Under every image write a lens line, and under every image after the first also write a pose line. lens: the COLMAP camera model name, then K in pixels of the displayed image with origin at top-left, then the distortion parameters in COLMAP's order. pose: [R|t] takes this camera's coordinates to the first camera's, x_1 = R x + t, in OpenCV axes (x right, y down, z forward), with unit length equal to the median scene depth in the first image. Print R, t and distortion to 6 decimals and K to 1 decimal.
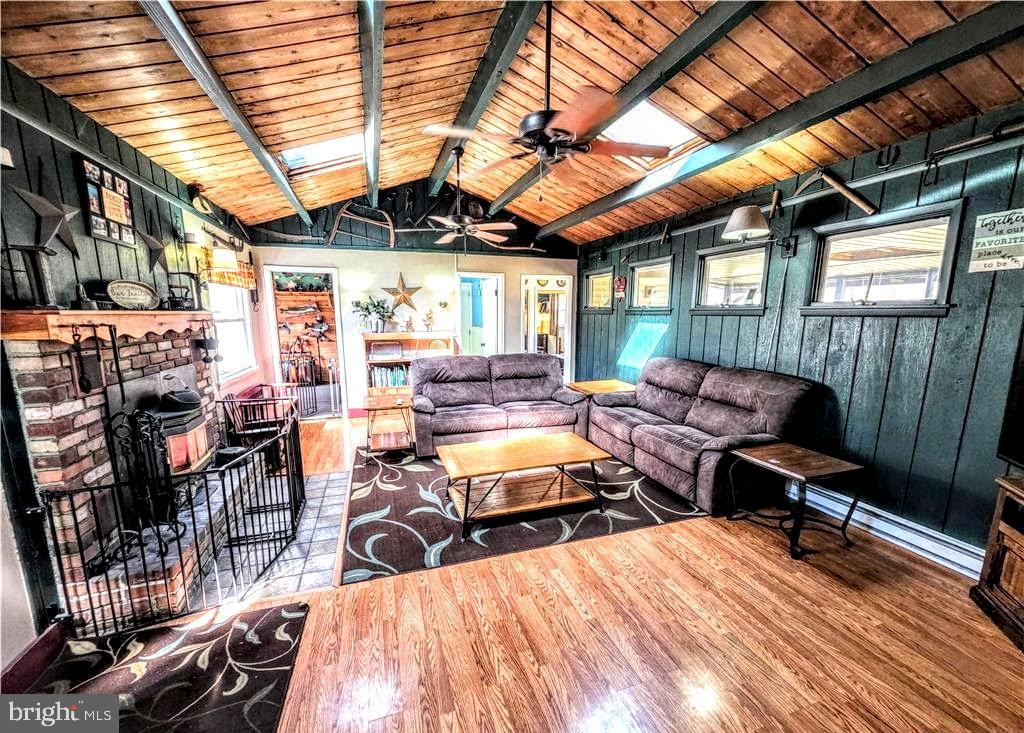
lens RADIAL K [[405.7, 0, 510.4], [0, 405.7, 383.7], [0, 0, 1]] dist [0.001105, 0.000020]
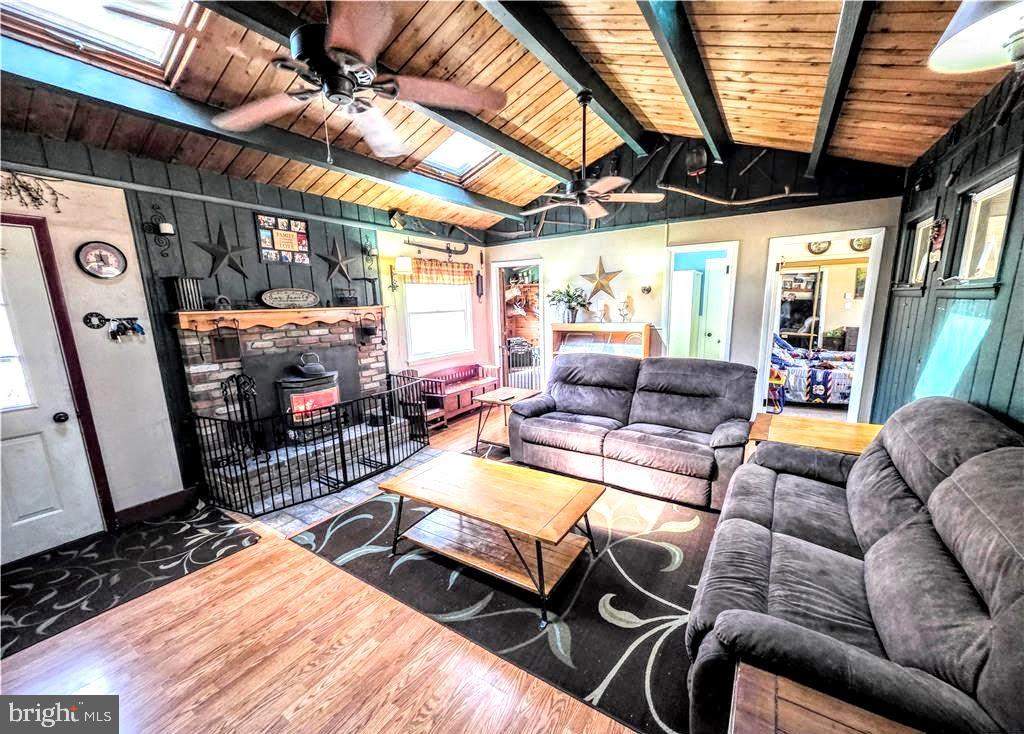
lens RADIAL K [[408.7, 0, 513.9], [0, 408.7, 380.8], [0, 0, 1]] dist [0.000468, -0.000133]
pose [[0.623502, 0.132203, -0.770563, 0.658920], [-0.108873, 0.990678, 0.081873, -0.105059], [0.774204, 0.032845, 0.632083, 0.562116]]
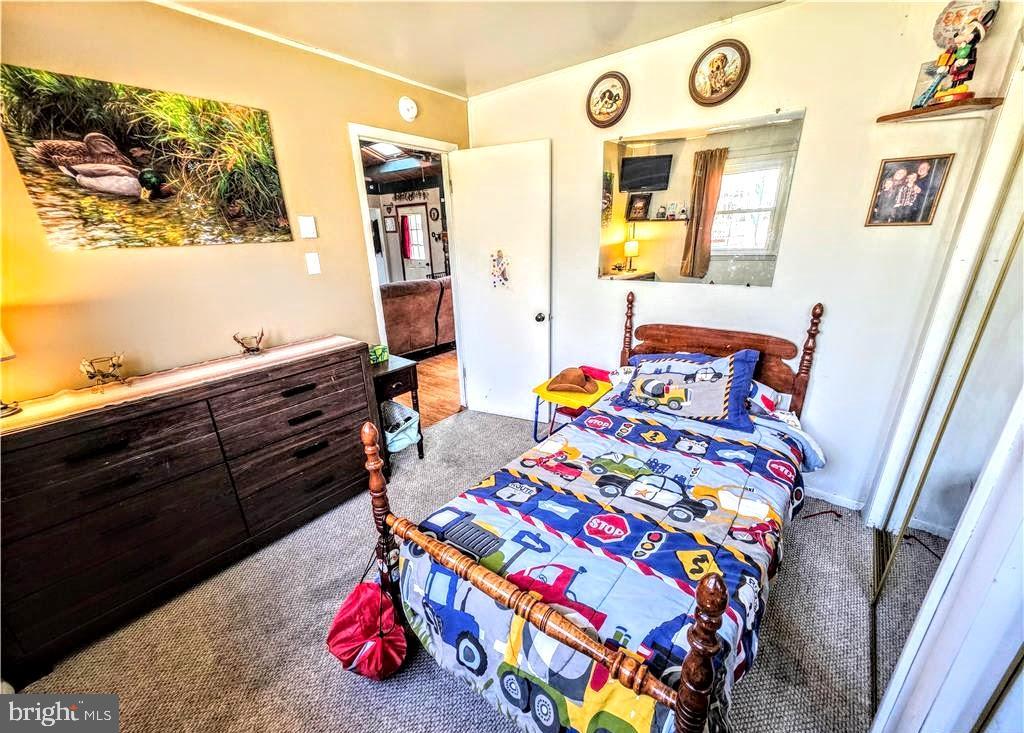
lens RADIAL K [[405.7, 0, 510.4], [0, 405.7, 383.7], [0, 0, 1]] dist [0.001105, 0.000020]
pose [[-0.834924, 0.212407, -0.507725, 0.566318], [-0.069554, 0.874406, 0.480184, -0.550843], [0.545952, 0.436231, -0.715289, 3.193181]]
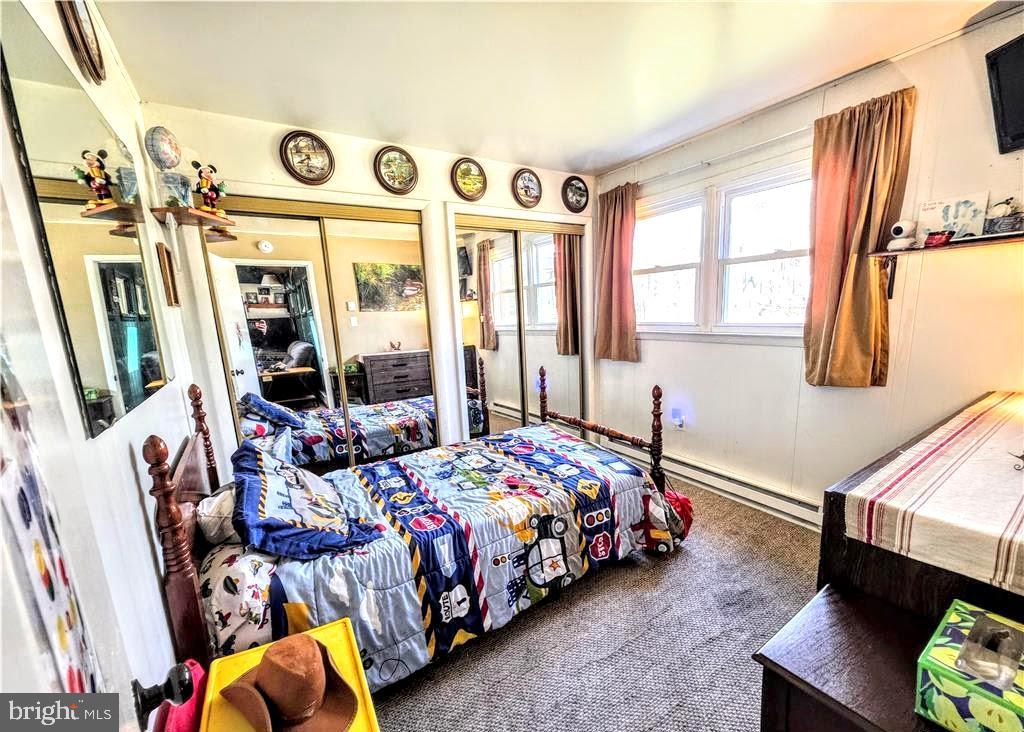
lens RADIAL K [[405.7, 0, 510.4], [0, 405.7, 383.2], [0, 0, 1]] dist [0.001105, 0.000020]
pose [[0.968562, -0.092300, 0.231017, 0.086308], [0.090083, 0.995730, 0.020148, -0.347882], [-0.231890, 0.001296, 0.972741, 2.229800]]
